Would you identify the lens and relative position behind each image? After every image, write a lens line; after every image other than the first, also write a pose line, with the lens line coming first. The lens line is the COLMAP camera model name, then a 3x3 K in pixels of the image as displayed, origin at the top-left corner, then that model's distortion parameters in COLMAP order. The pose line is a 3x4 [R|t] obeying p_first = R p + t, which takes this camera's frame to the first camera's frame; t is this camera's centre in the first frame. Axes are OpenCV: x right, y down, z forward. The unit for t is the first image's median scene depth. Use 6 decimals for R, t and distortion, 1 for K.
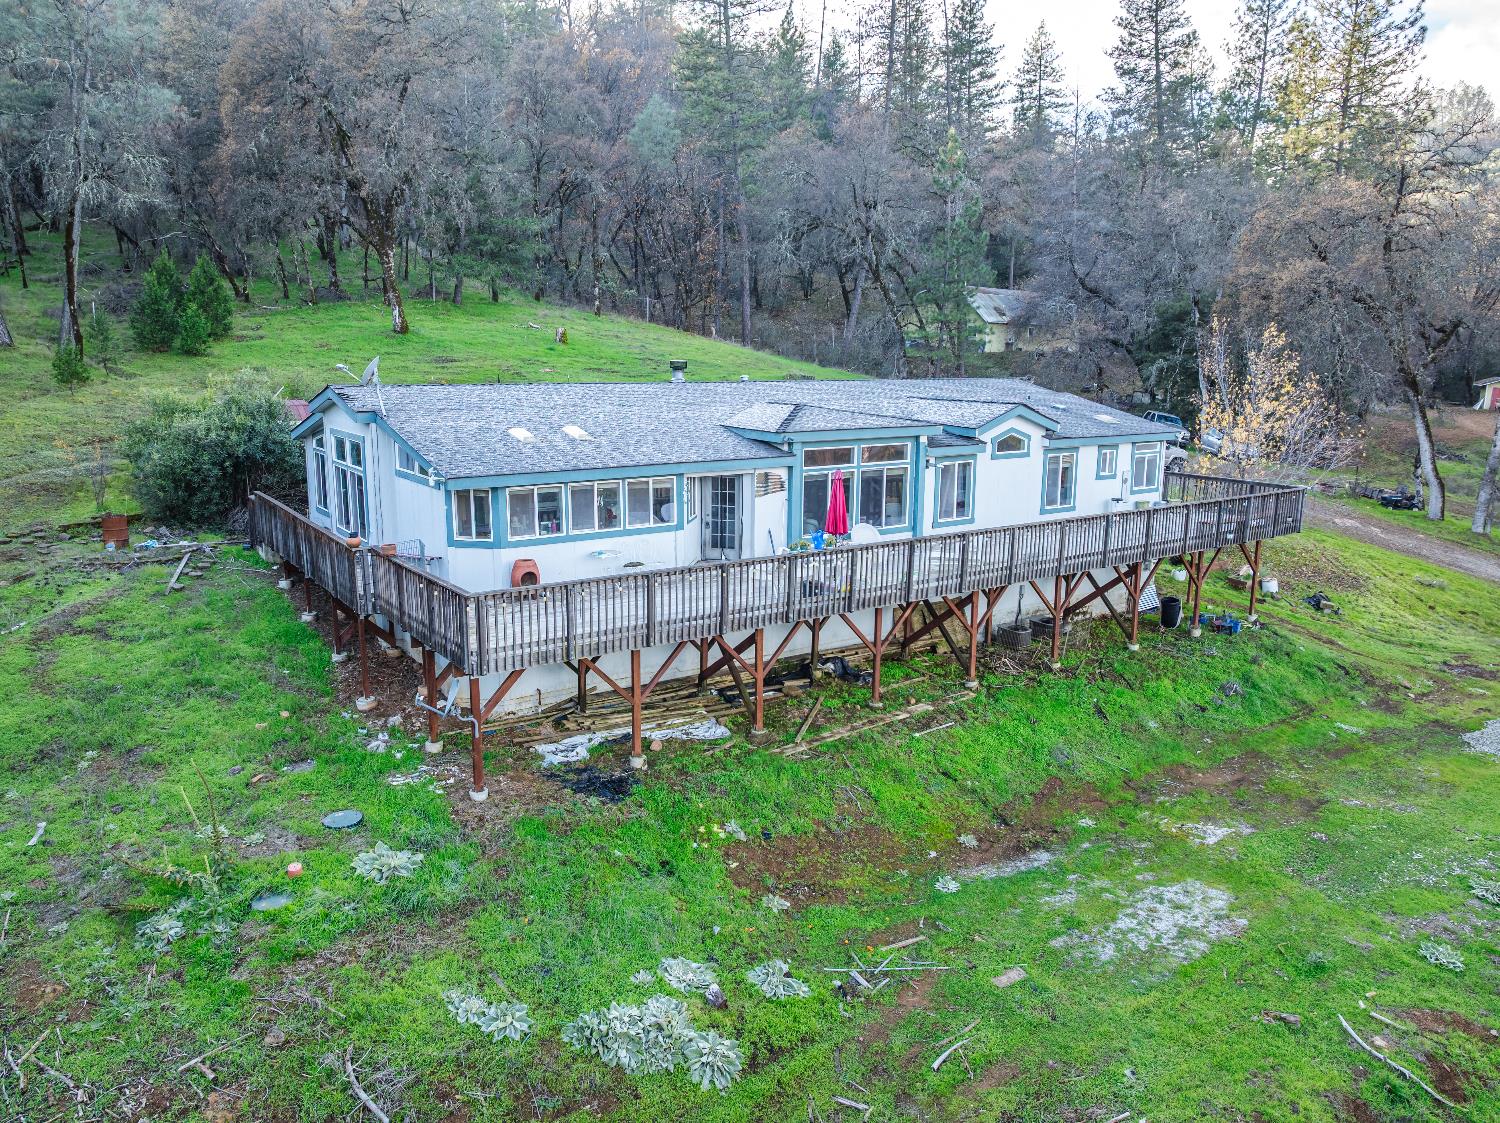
lens RADIAL K [[1069.8, 0, 750.0], [0, 1069.8, 561.5], [0, 0, 1]] dist [-0.049070, 0.000722]
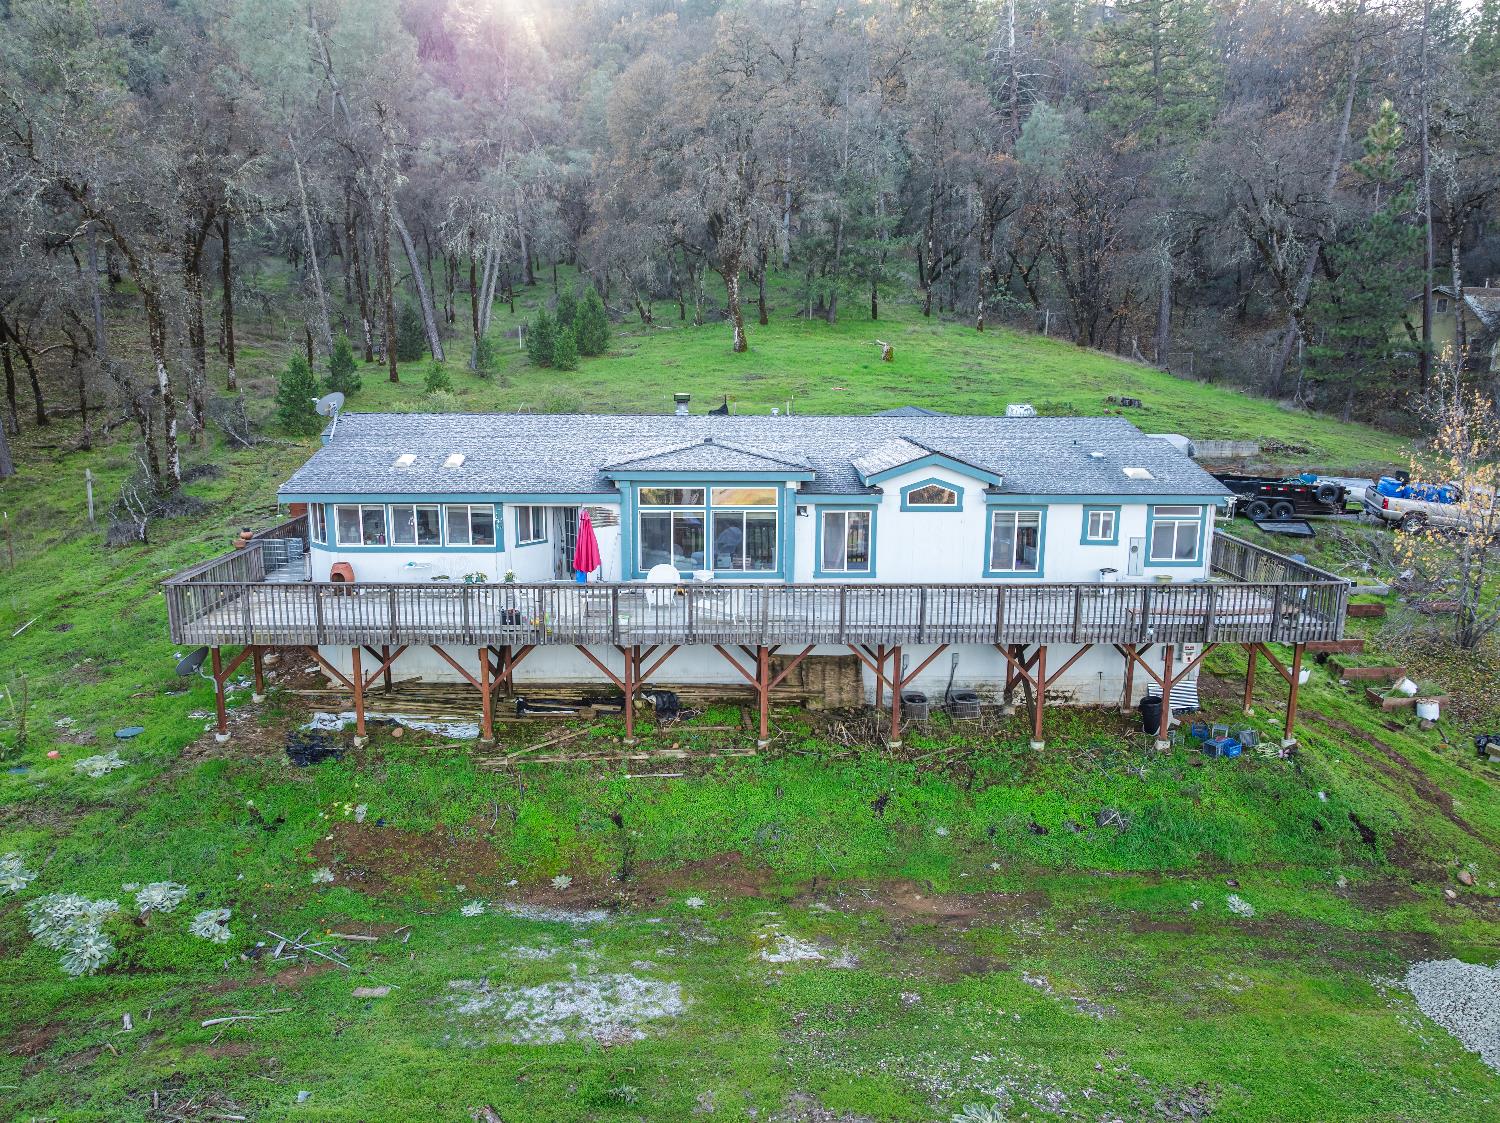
lens RADIAL K [[1074.9, 0, 747.2], [0, 1074.9, 553.2], [0, 0, 1]] dist [-0.040242, 0.003823]
pose [[0.837827, 0.102867, -0.536157, 0.710574], [-0.107799, 0.993924, 0.022242, -0.076351], [0.535187, 0.039162, 0.843825, 0.174798]]
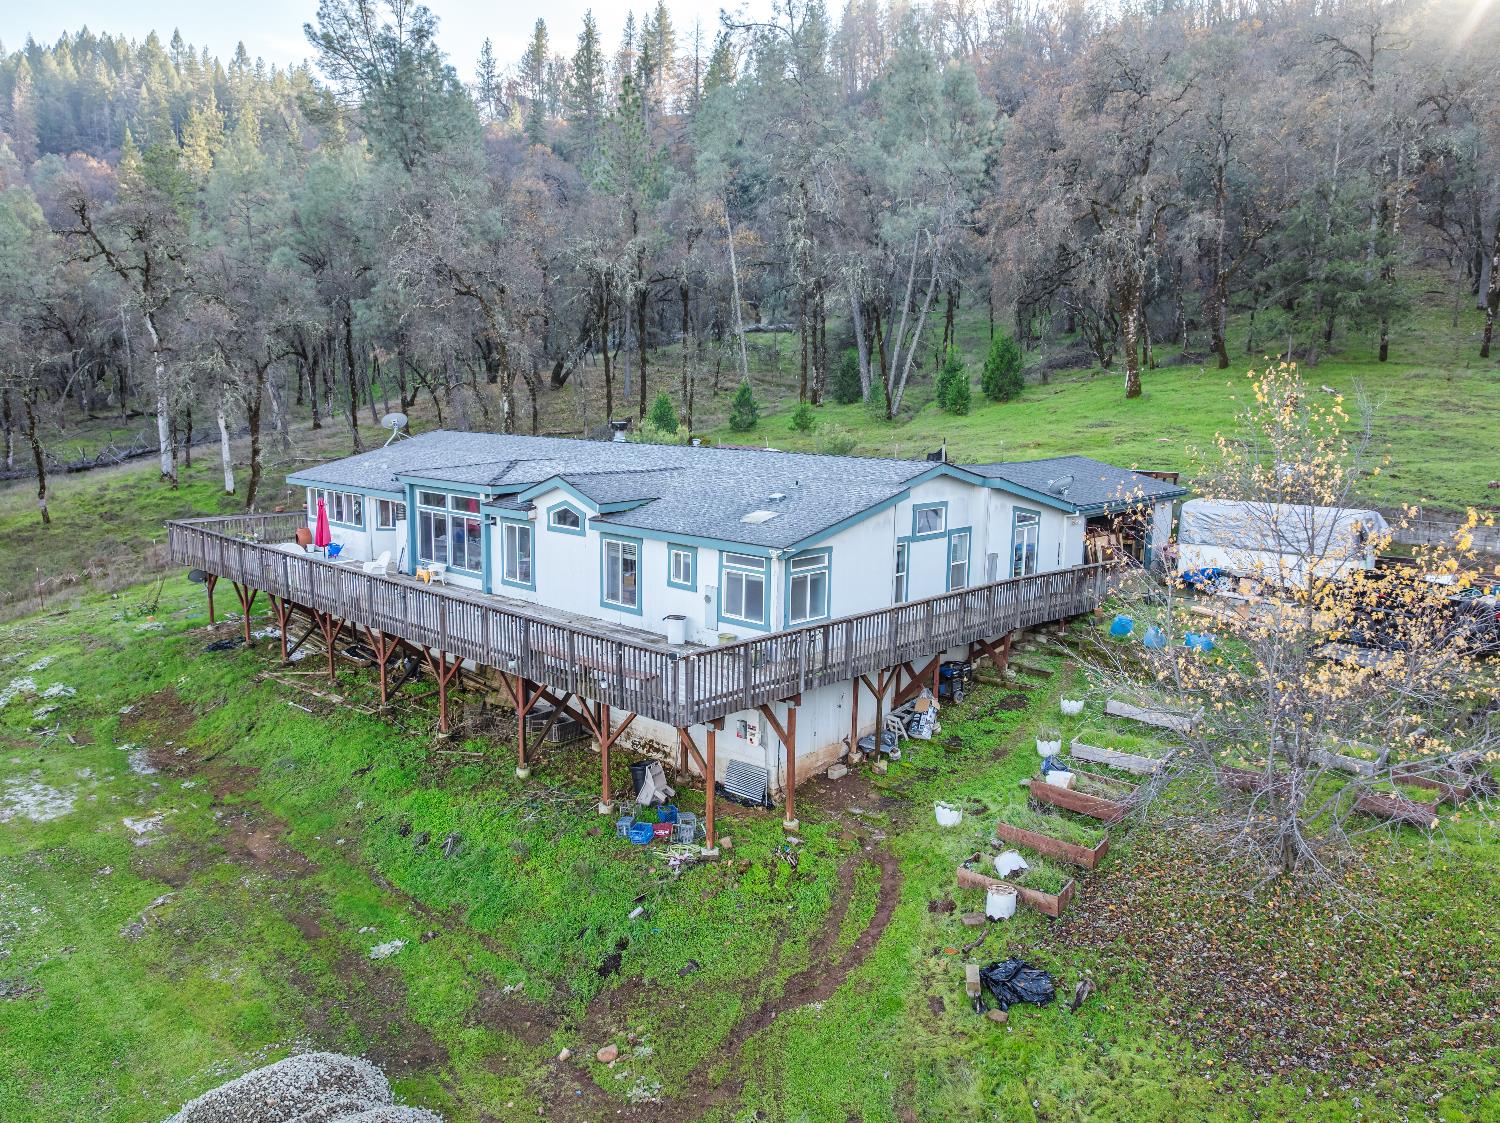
lens RADIAL K [[1069.8, 0, 750.0], [0, 1069.8, 561.5], [0, 0, 1]] dist [-0.049070, 0.000722]
pose [[0.199459, 0.148530, -0.968584, 1.376681], [-0.204214, 0.973043, 0.107160, -0.239647], [0.958391, 0.176425, 0.224415, 1.114599]]
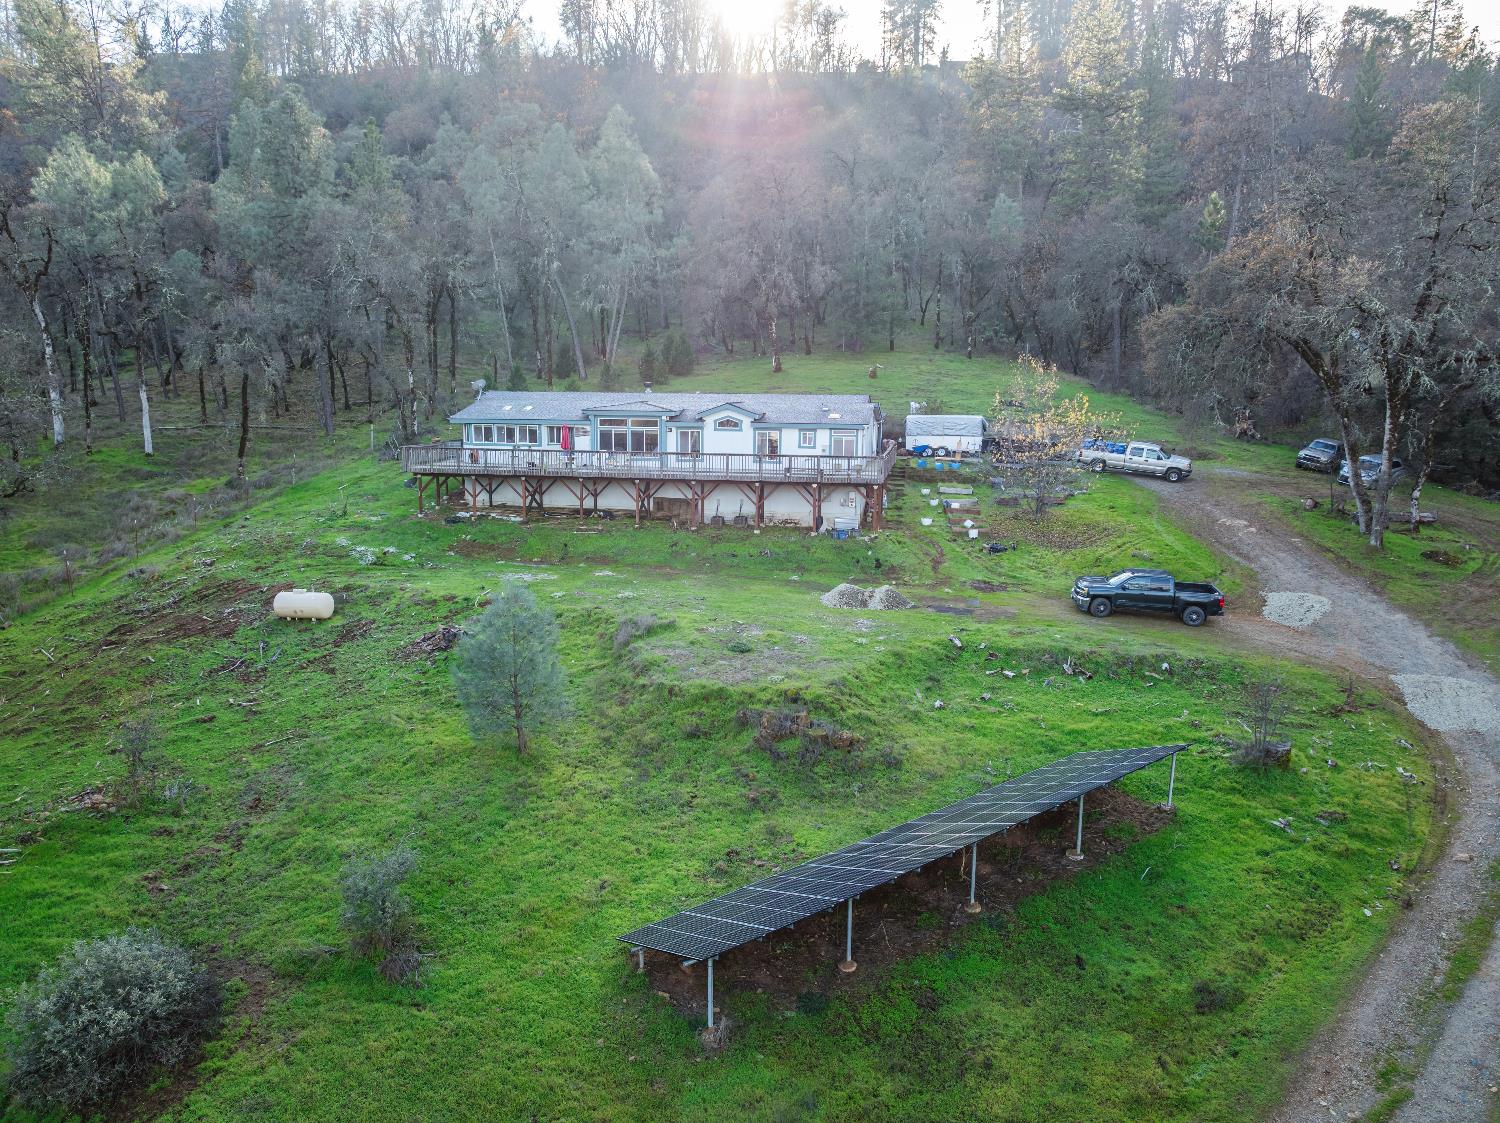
lens RADIAL K [[1074.9, 0, 747.2], [0, 1074.9, 553.2], [0, 0, 1]] dist [-0.040242, 0.003823]
pose [[0.706187, 0.108601, -0.699647, 1.969874], [-0.141451, 0.989885, 0.010878, 0.116926], [0.693751, 0.091284, 0.714406, -0.433328]]
